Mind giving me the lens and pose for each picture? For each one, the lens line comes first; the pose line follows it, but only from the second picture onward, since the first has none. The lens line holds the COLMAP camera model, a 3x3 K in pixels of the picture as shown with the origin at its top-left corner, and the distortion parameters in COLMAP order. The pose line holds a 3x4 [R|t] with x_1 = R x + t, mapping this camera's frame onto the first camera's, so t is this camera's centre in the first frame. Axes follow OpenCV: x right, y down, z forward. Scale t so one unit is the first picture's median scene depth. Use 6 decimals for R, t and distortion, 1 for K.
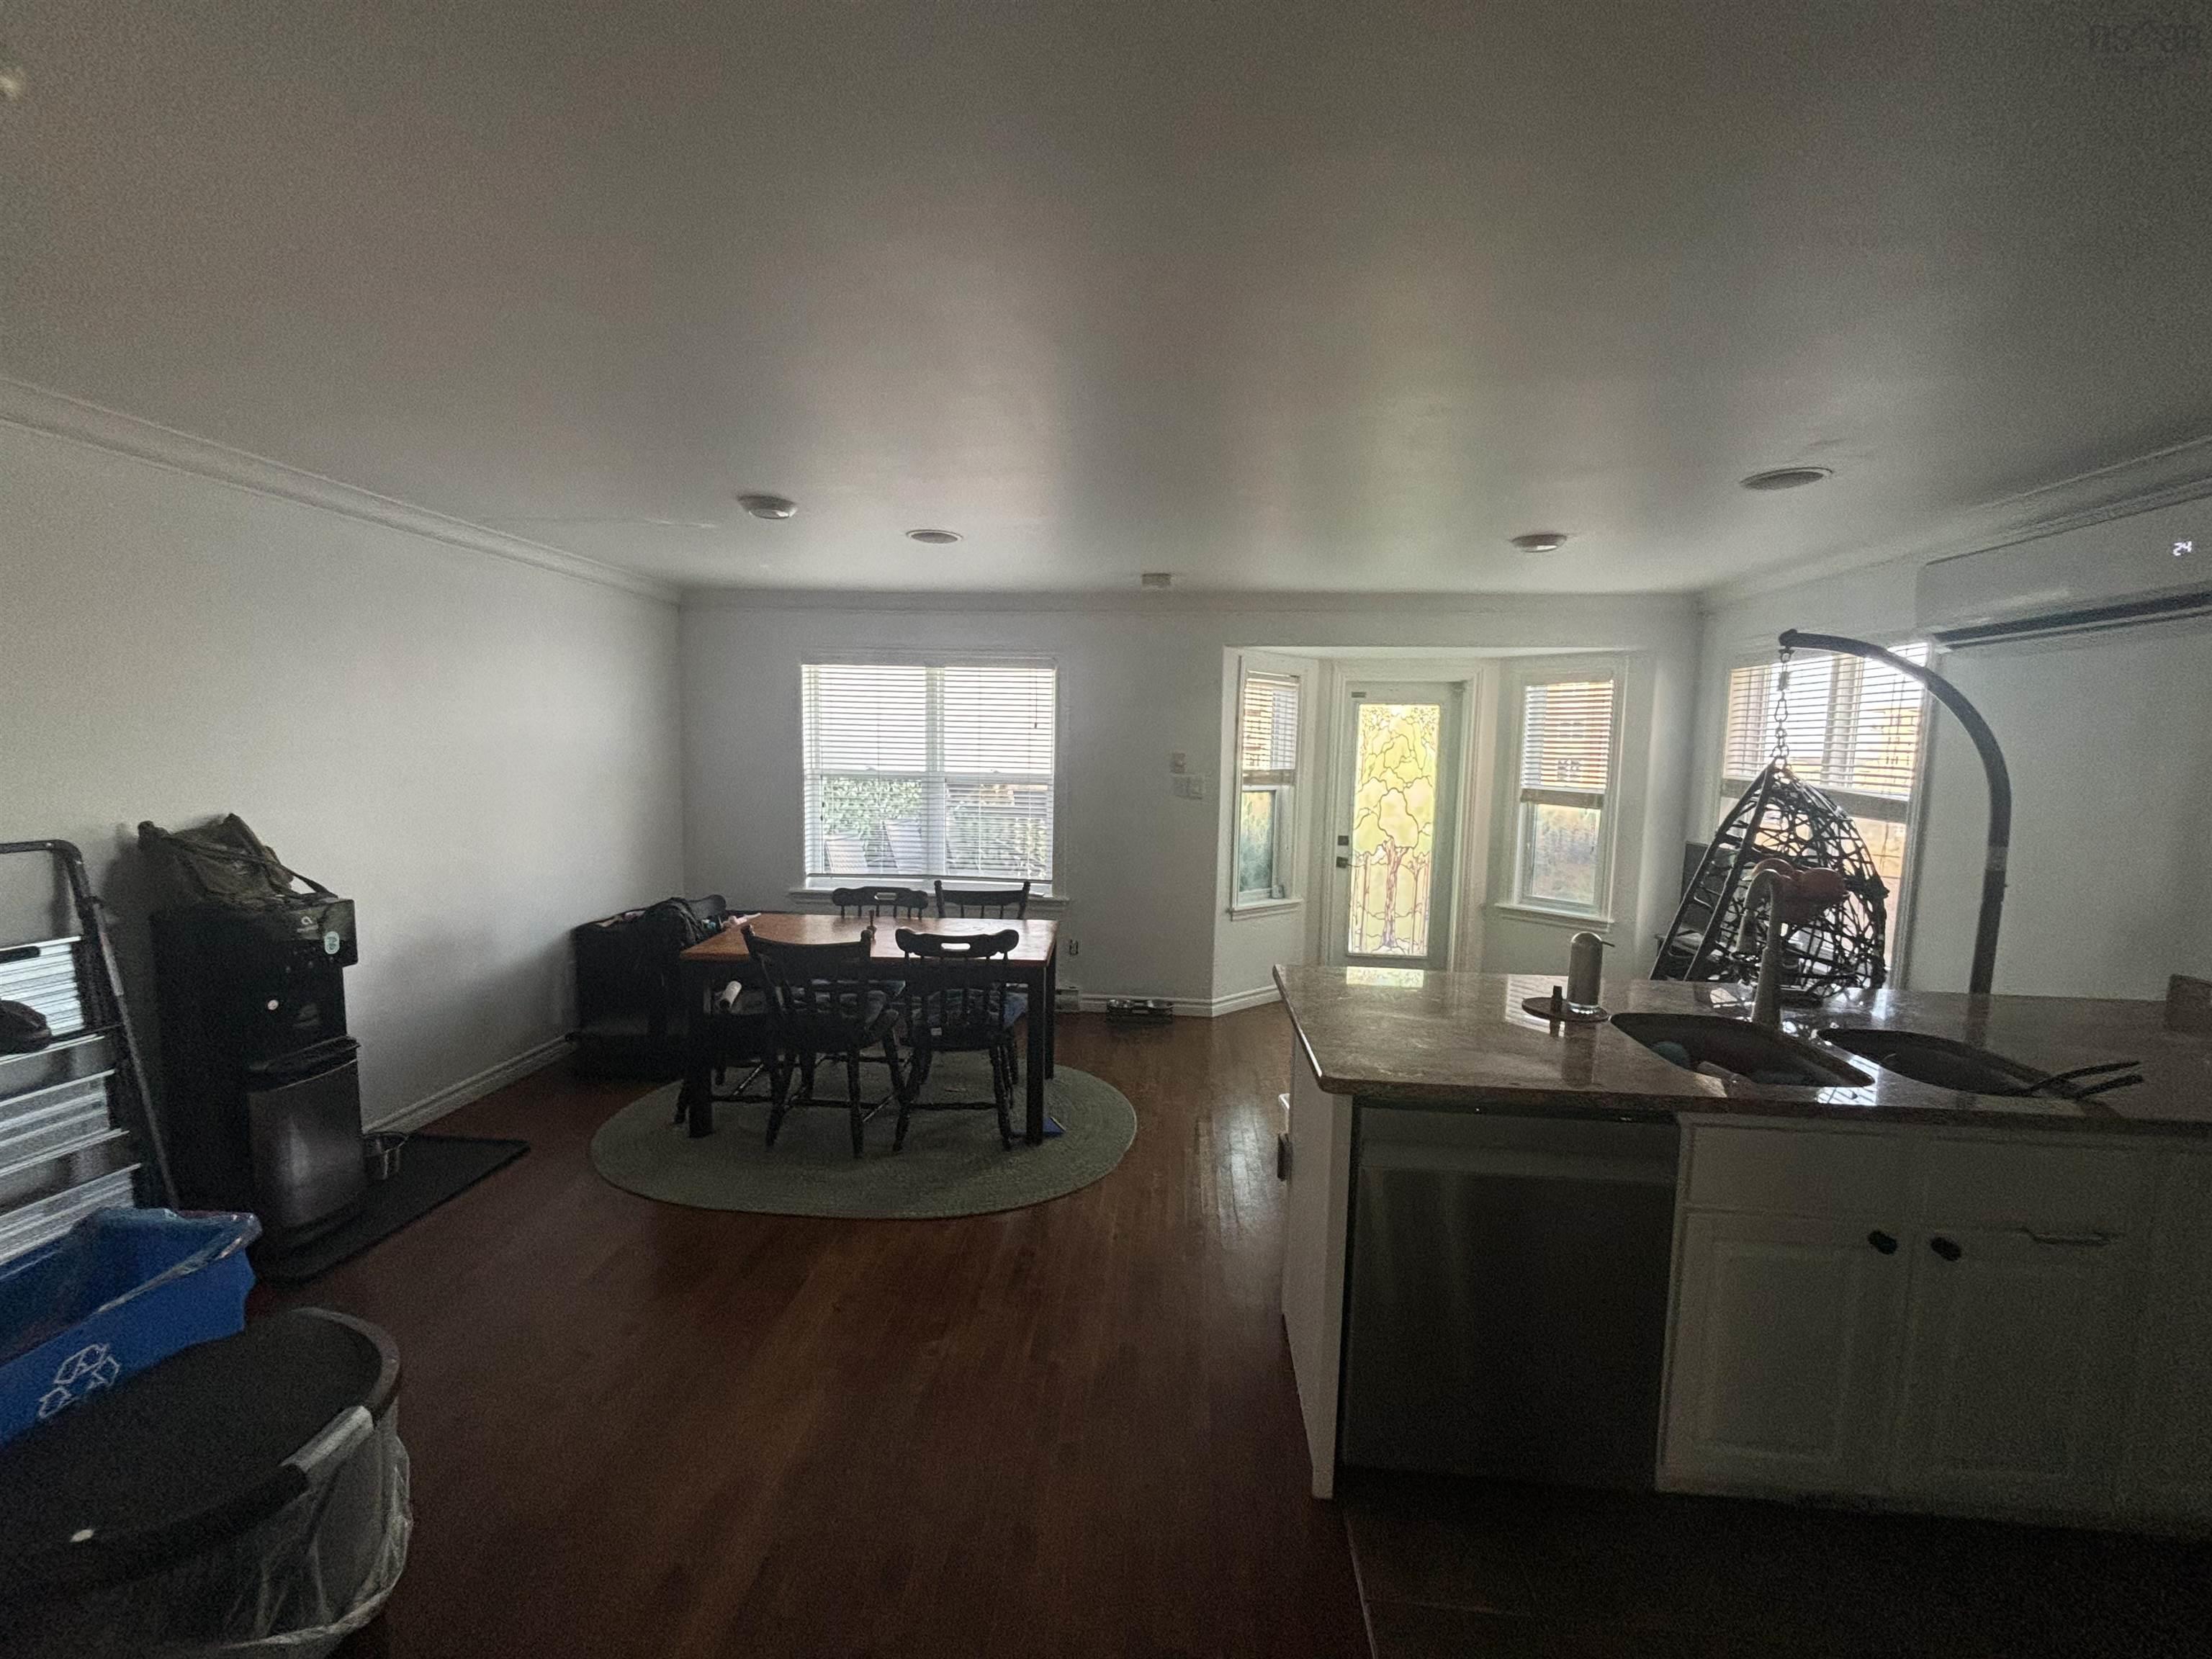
lens RADIAL K [[886.8, 0, 1111.6], [0, 886.8, 835.1], [0, 0, 1]] dist [0.001912, 0.000225]
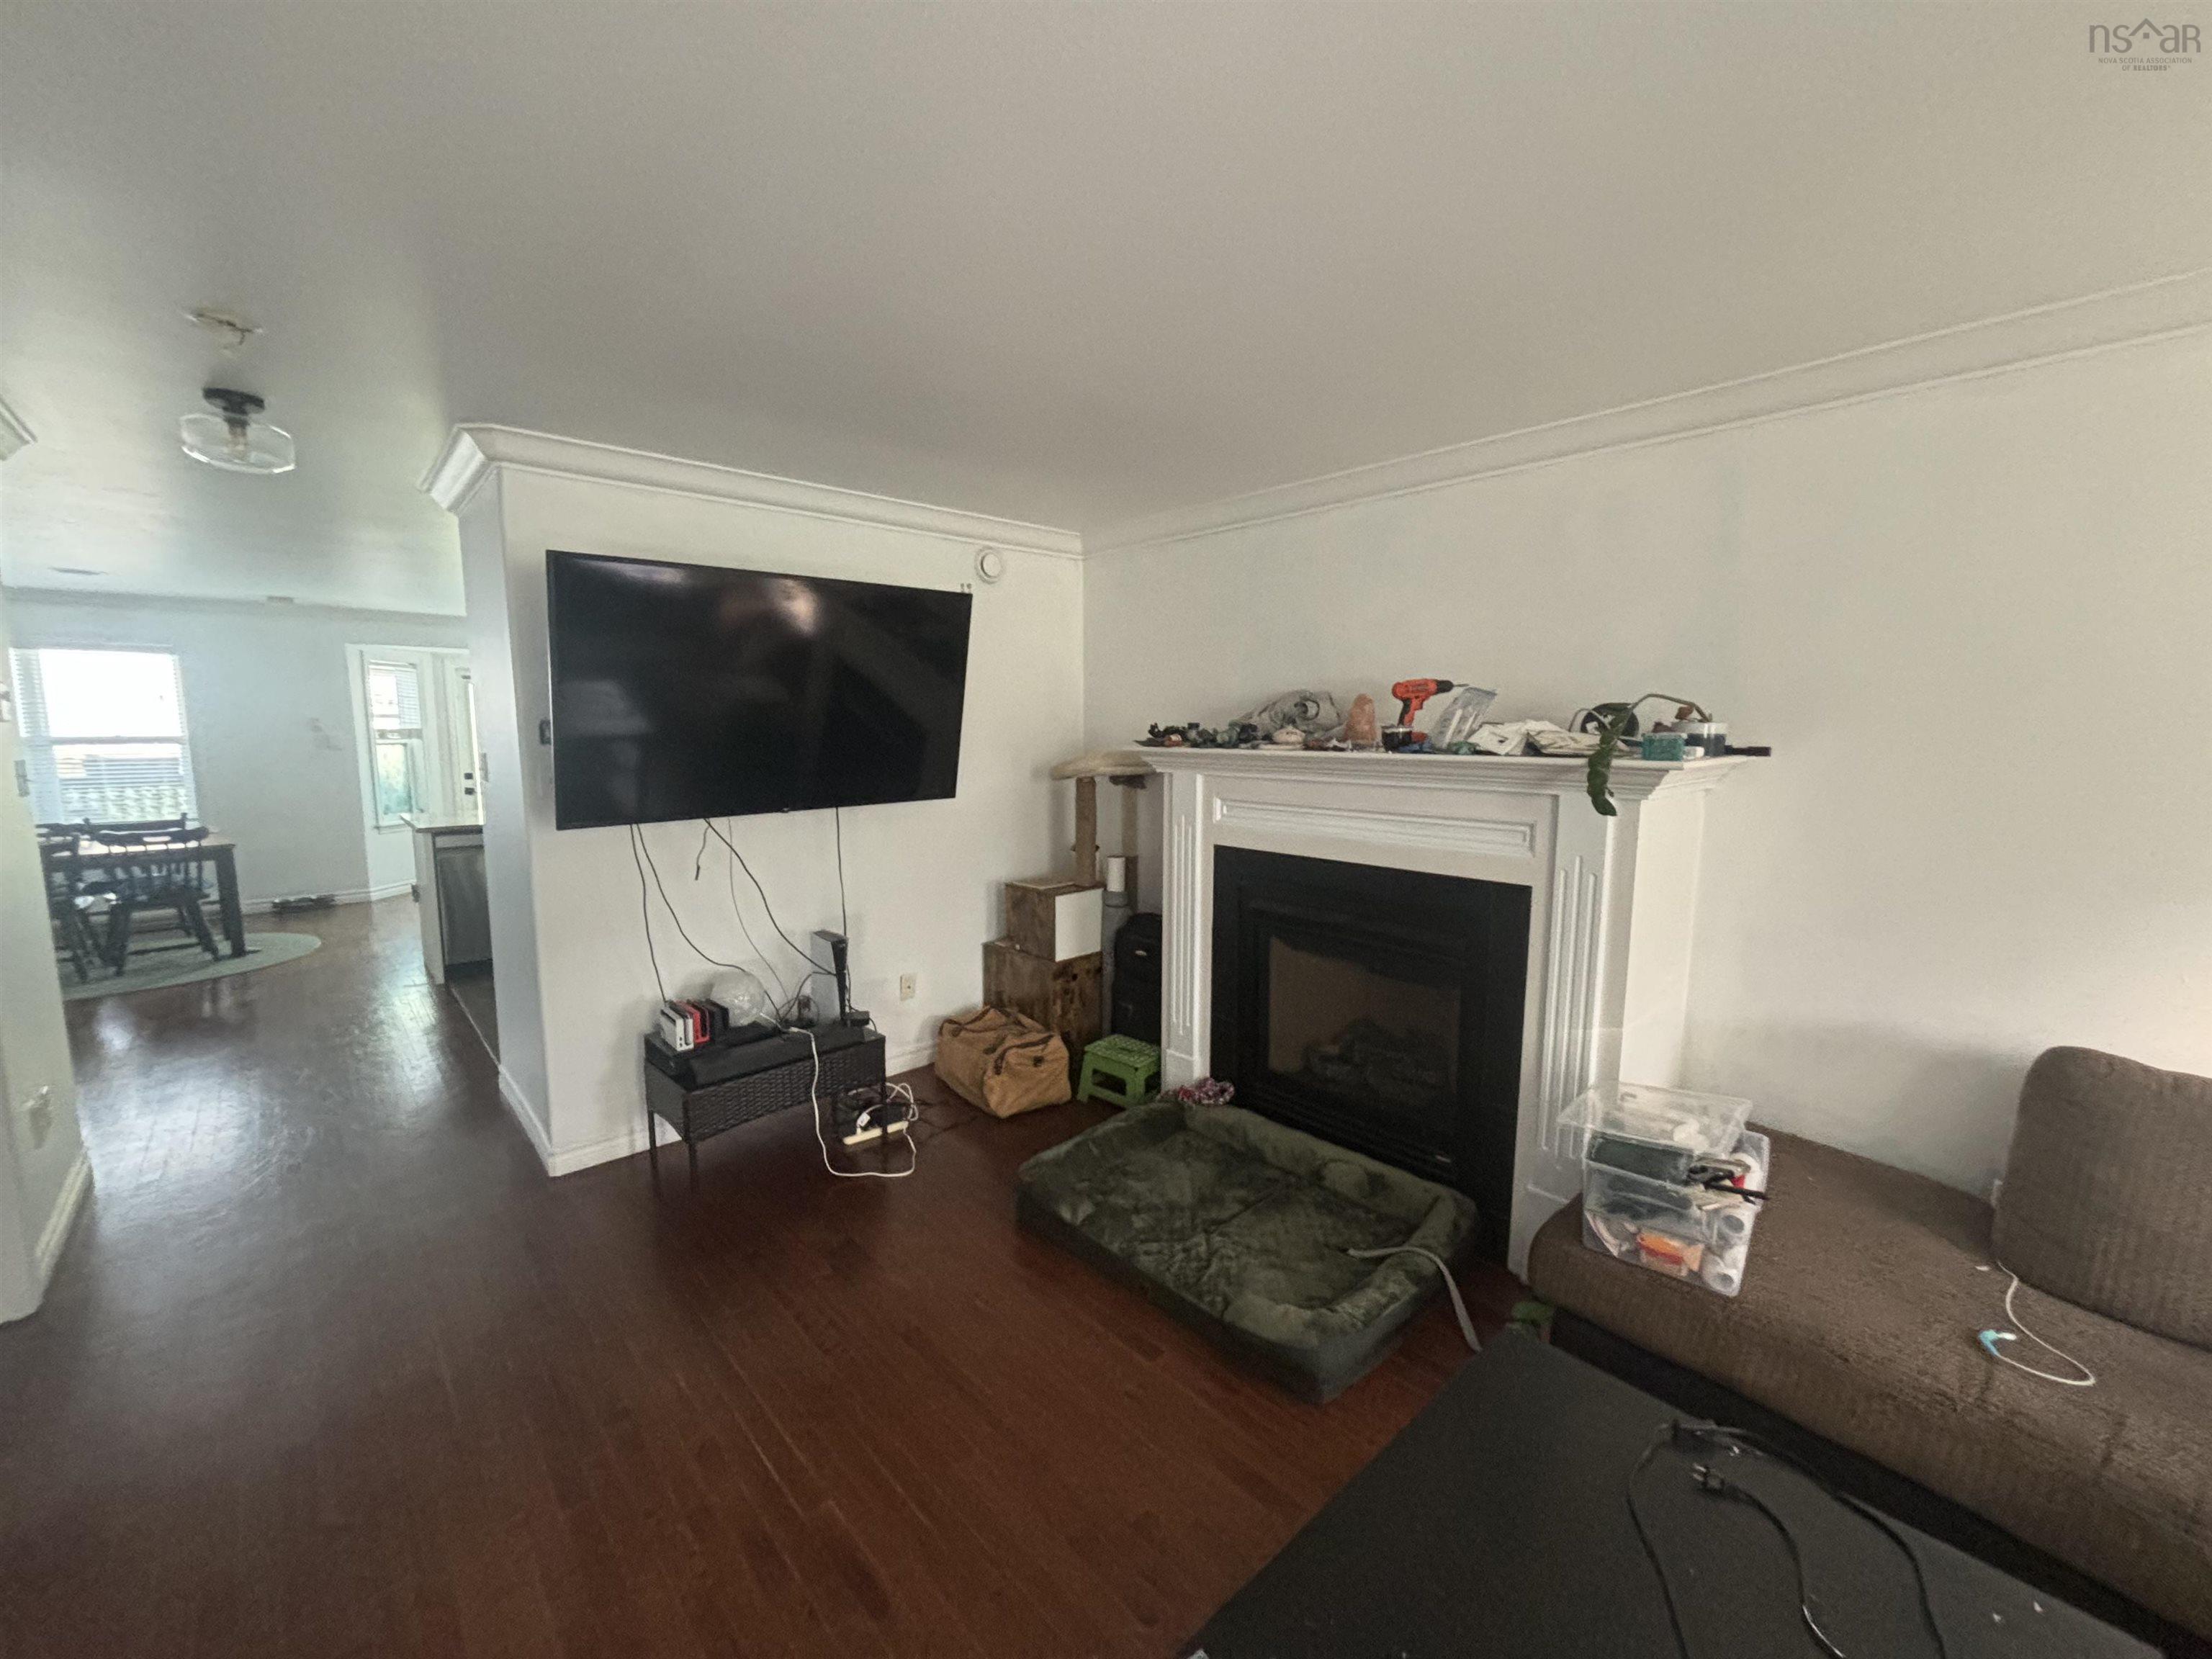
lens RADIAL K [[886.8, 0, 1111.6], [0, 886.8, 835.1], [0, 0, 1]] dist [0.001912, 0.000225]
pose [[0.672923, -0.108055, 0.731778, -0.119643], [0.081914, 0.994074, 0.071459, 0.090933], [-0.735163, 0.011856, 0.677786, -0.843511]]
